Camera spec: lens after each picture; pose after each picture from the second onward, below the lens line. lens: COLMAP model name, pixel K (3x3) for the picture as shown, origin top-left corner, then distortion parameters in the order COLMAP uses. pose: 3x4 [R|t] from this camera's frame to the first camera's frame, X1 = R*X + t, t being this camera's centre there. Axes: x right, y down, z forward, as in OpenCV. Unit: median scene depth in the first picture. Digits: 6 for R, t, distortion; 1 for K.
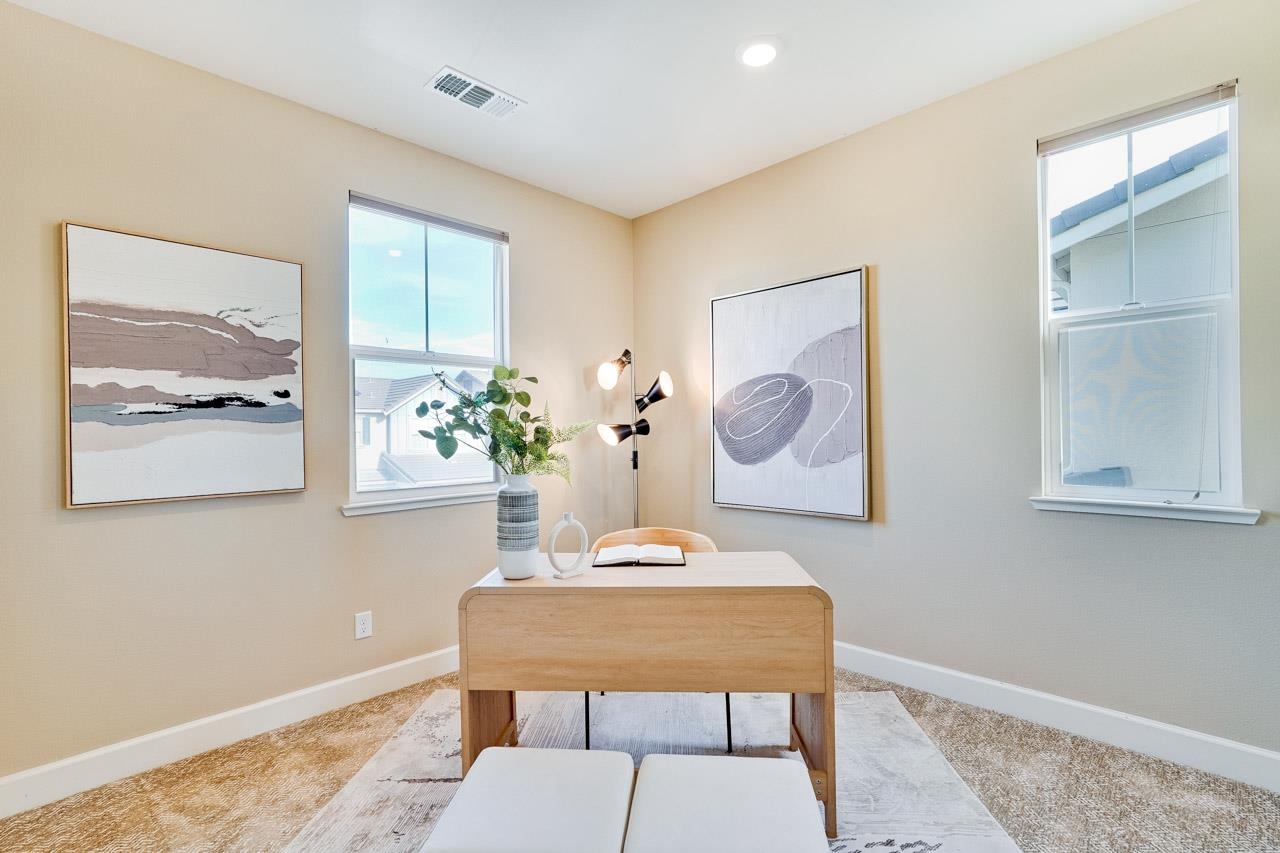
lens RADIAL K [[584.4, 0, 631.4], [0, 584.4, 434.4], [0, 0, 1]] dist [-0.001616, 0.000747]
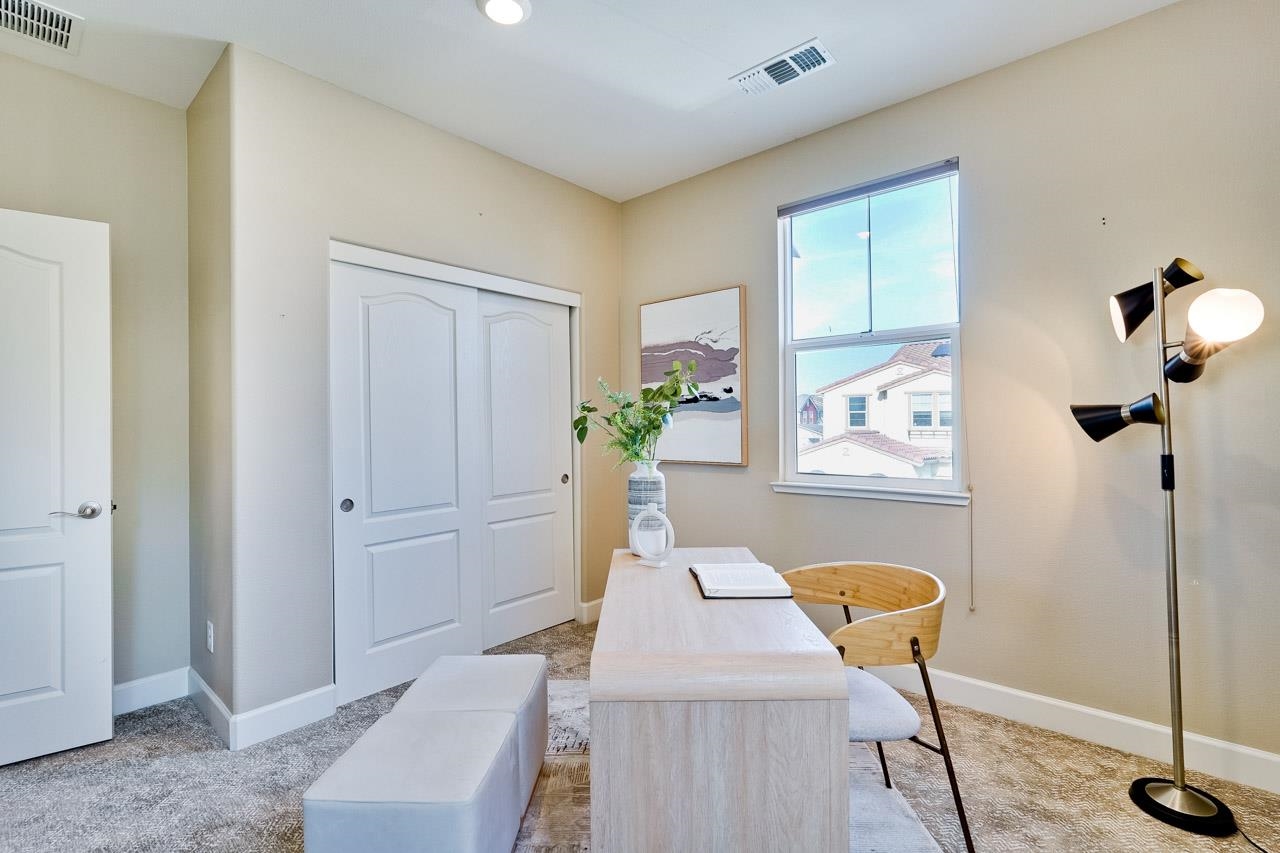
lens RADIAL K [[574.3, 0, 633.0], [0, 574.3, 424.4], [0, 0, 1]] dist [0.000096, 0.000070]
pose [[0.071300, 0.015468, -0.997335, 0.681773], [0.010605, 0.999811, 0.016264, -0.015561], [0.997399, -0.011737, 0.071122, 0.693267]]
